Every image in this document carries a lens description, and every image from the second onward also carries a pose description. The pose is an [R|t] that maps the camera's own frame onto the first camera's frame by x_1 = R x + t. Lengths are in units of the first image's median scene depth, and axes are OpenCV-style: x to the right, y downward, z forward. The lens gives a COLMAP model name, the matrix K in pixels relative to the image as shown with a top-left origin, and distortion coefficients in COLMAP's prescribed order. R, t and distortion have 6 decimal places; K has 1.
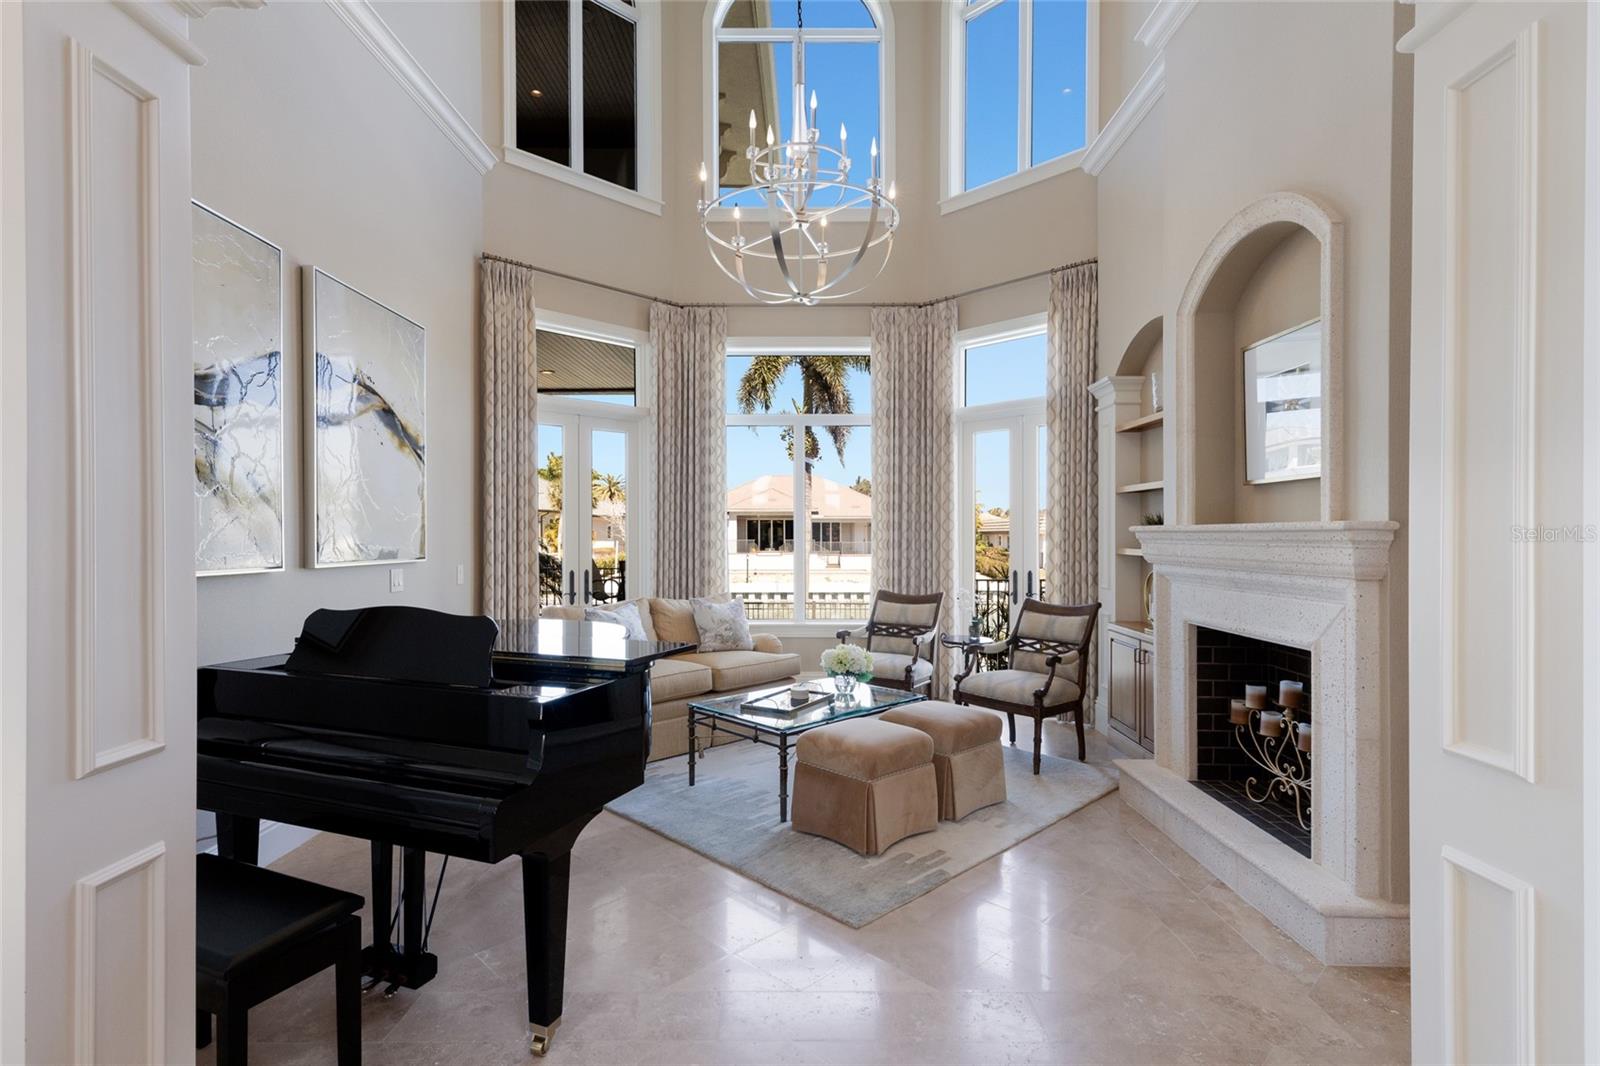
lens RADIAL K [[770.0, 0, 800.0], [0, 770.0, 533.0], [0, 0, 1]] dist [0.027903, -0.001672]
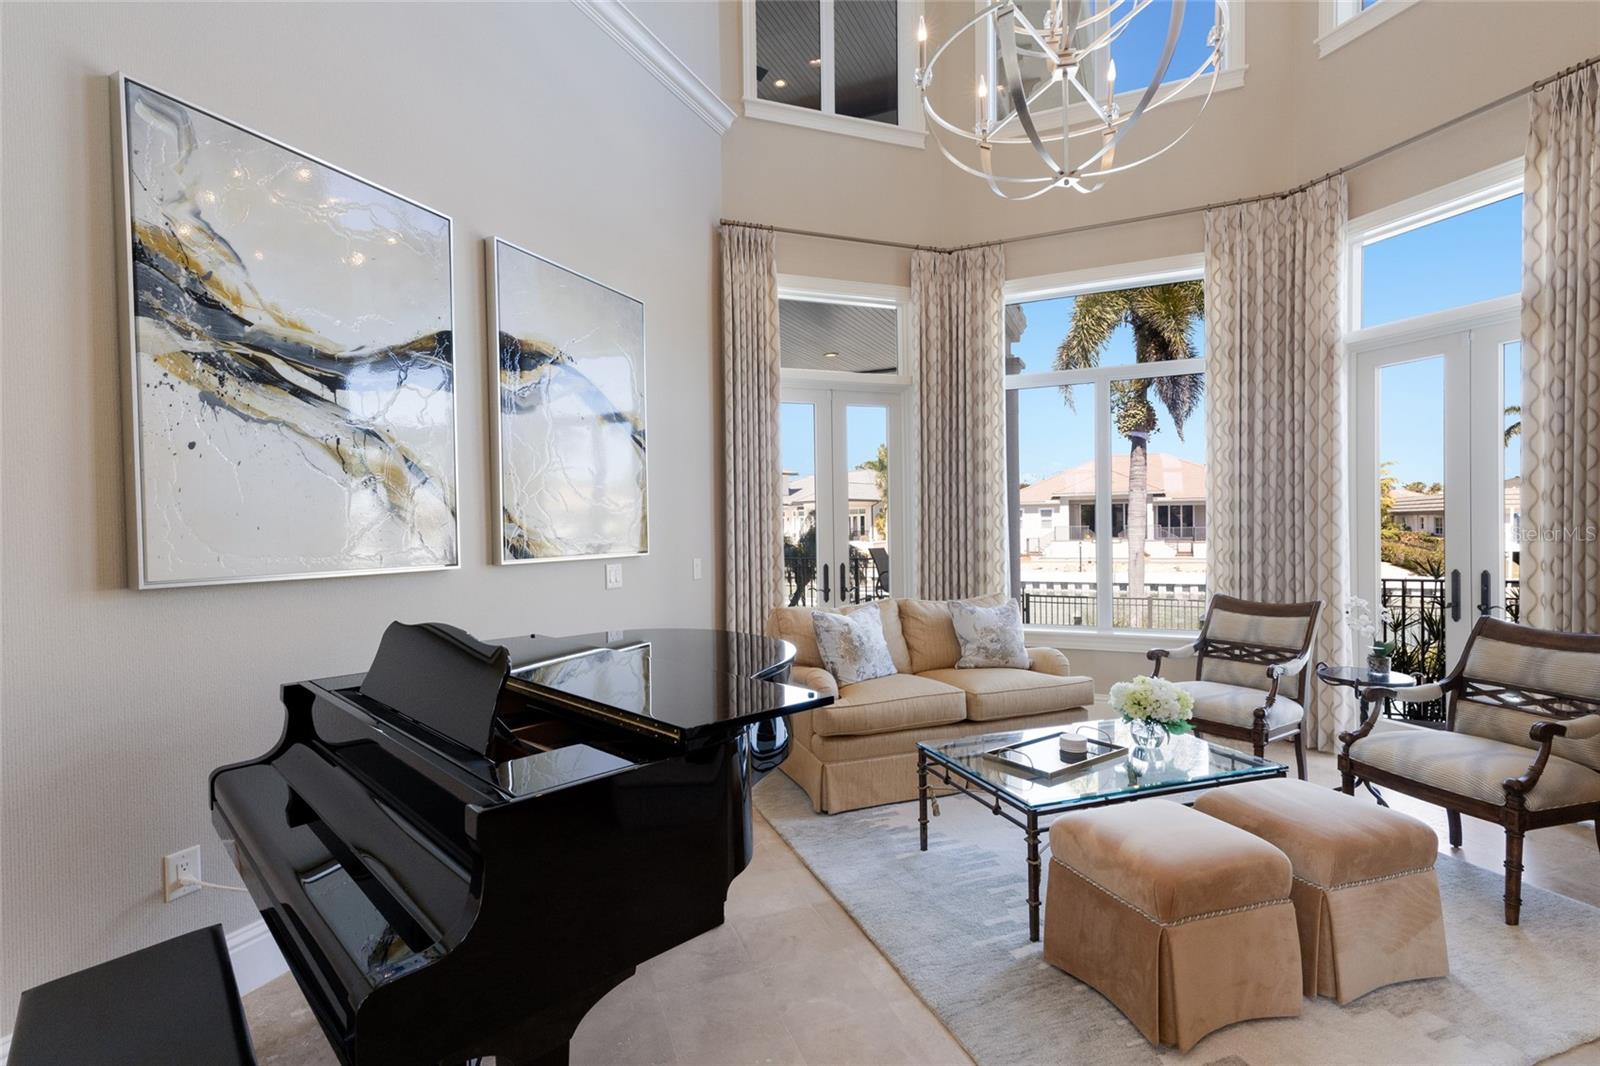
lens RADIAL K [[770.0, 0, 800.0], [0, 770.0, 533.0], [0, 0, 1]] dist [0.027903, -0.001672]
pose [[0.913950, -0.008489, -0.405737, 0.046405], [0.014995, 0.999805, 0.012859, 0.000519], [0.405549, -0.017836, 0.913899, 0.190155]]
